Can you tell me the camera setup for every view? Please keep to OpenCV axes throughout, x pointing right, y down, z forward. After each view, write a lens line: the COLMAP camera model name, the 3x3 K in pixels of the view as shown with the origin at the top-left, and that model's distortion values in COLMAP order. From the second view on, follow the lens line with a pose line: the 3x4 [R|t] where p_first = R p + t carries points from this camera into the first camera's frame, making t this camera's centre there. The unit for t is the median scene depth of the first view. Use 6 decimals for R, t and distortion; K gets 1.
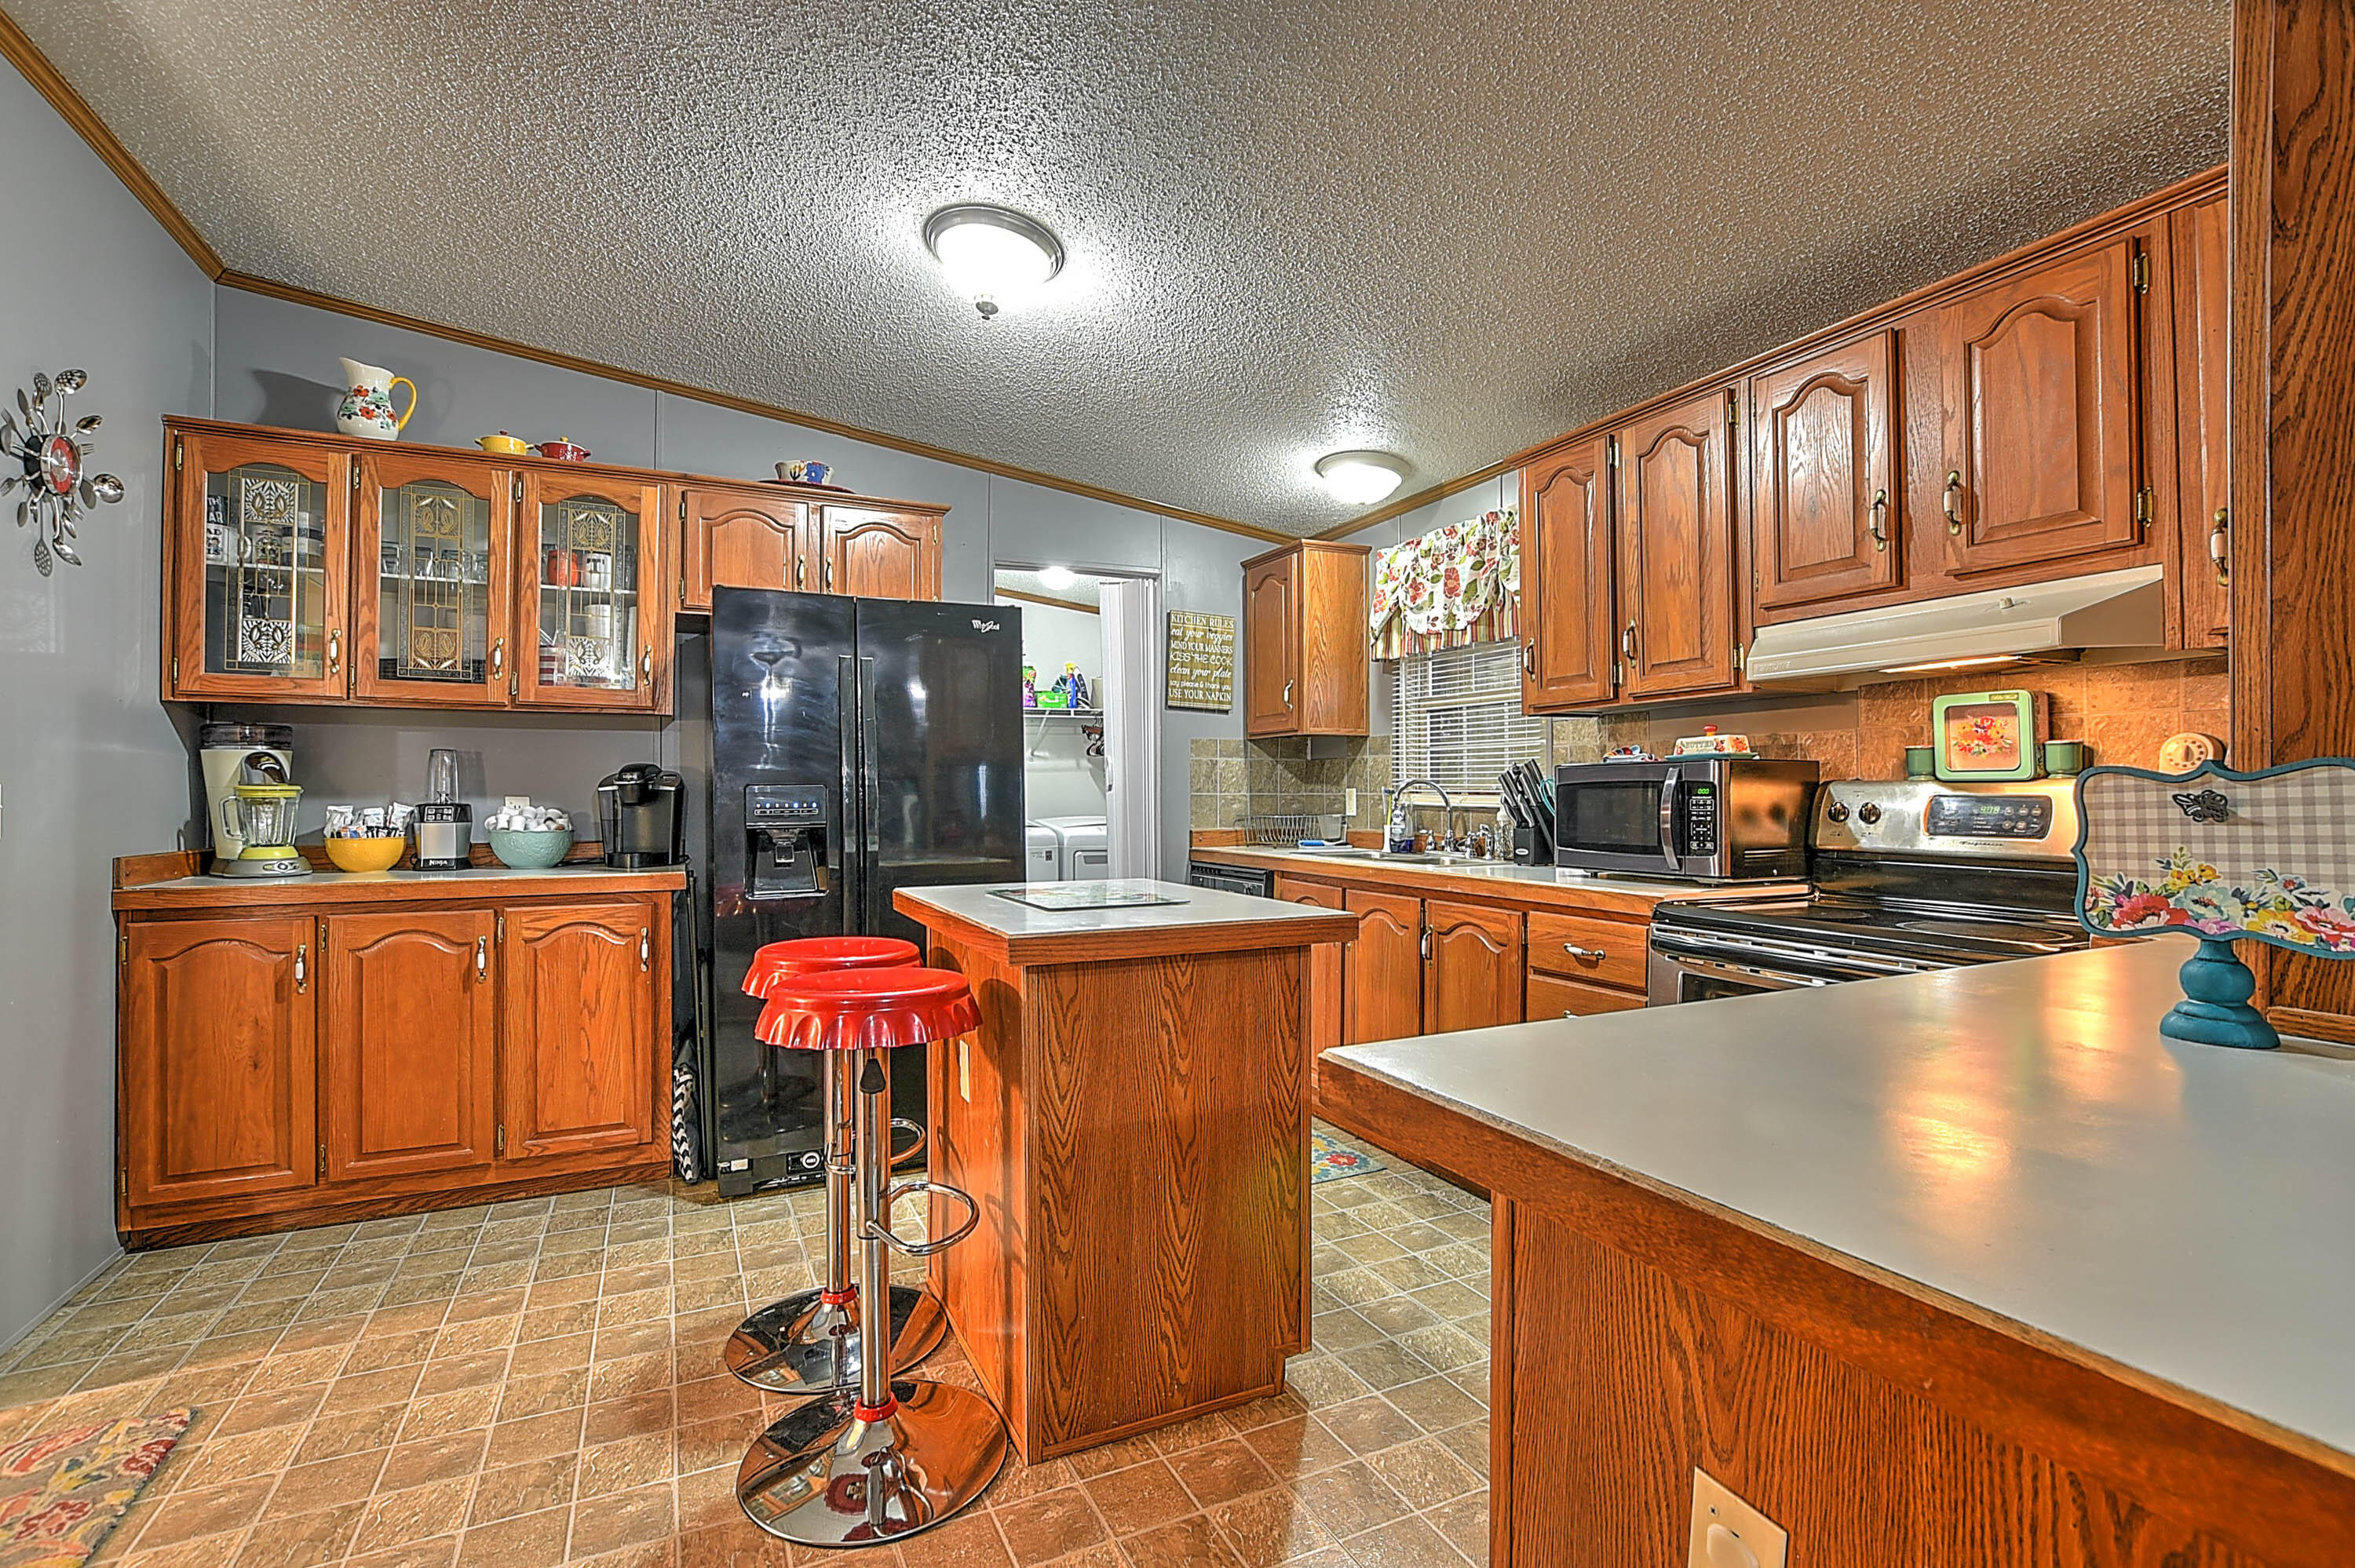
lens RADIAL K [[1044.0, 0, 1161.7], [0, 1044.0, 790.4], [0, 0, 1]] dist [-0.024631, 0.005813]
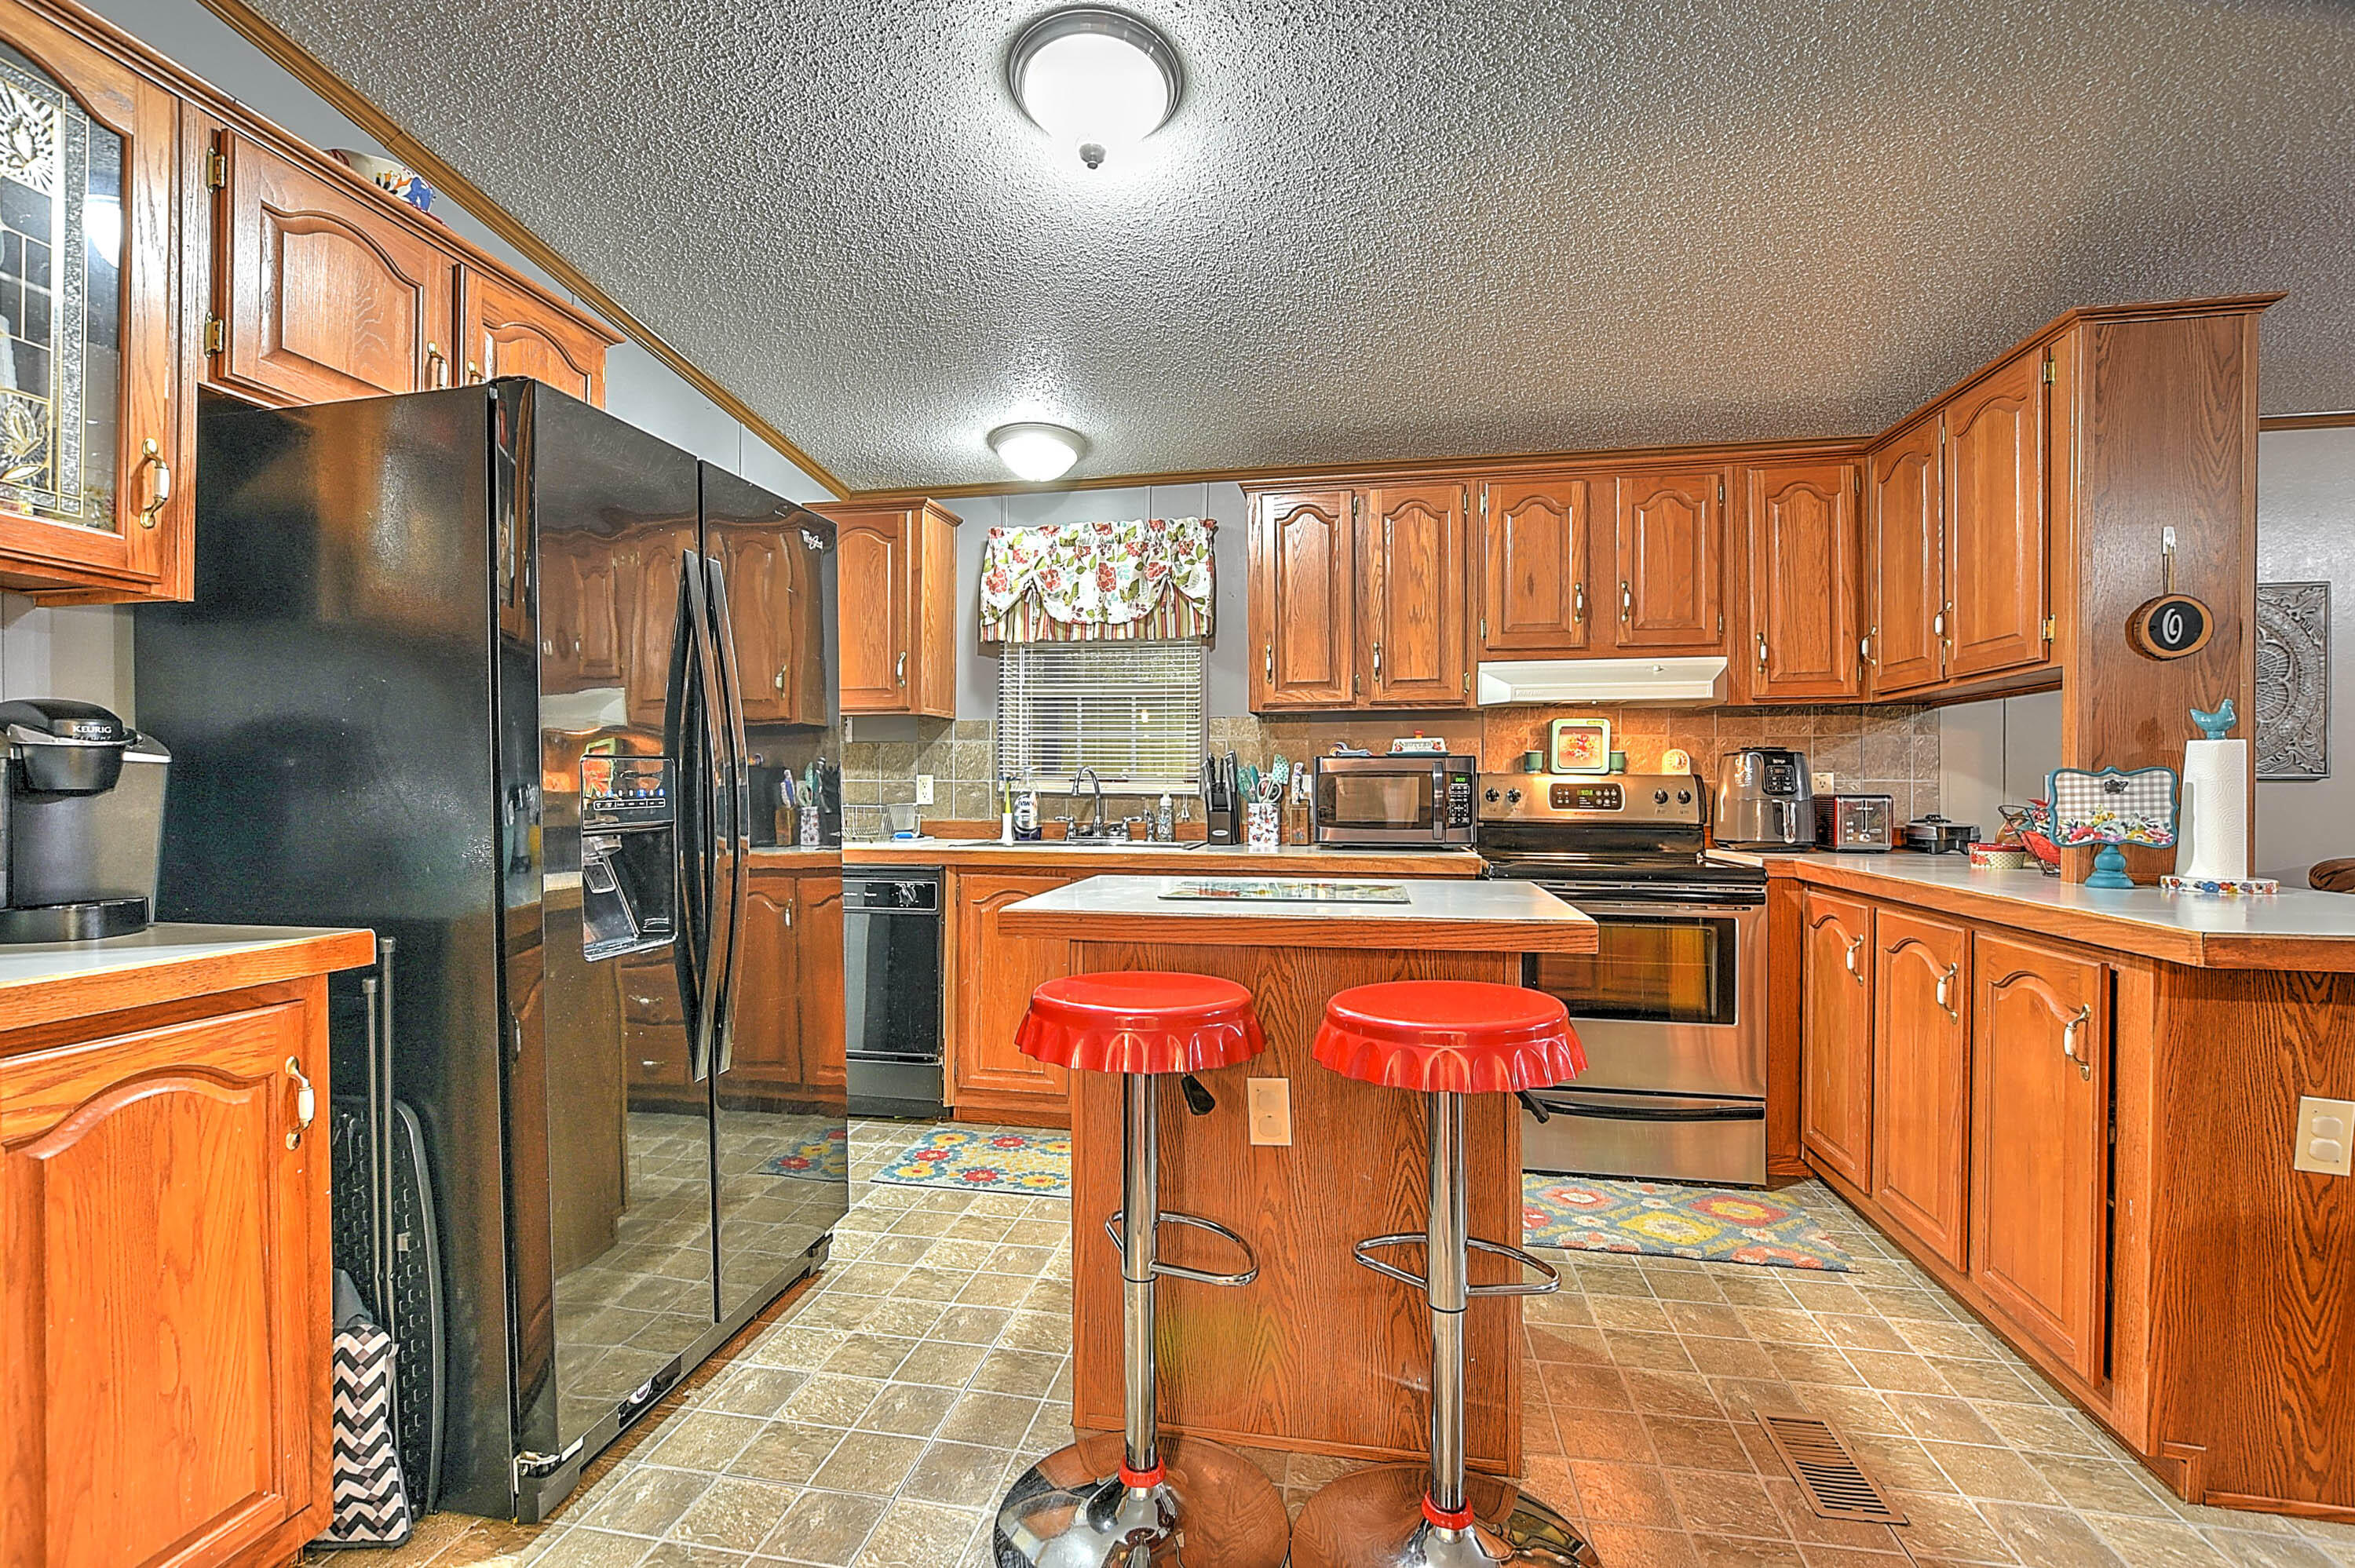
lens RADIAL K [[1044.0, 0, 1161.7], [0, 1044.0, 790.4], [0, 0, 1]] dist [-0.024631, 0.005813]
pose [[0.593294, -0.001086, 0.804985, -0.745368], [-0.006337, 0.999962, 0.006019, 0.008323], [-0.804961, -0.008672, 0.593265, 0.479577]]
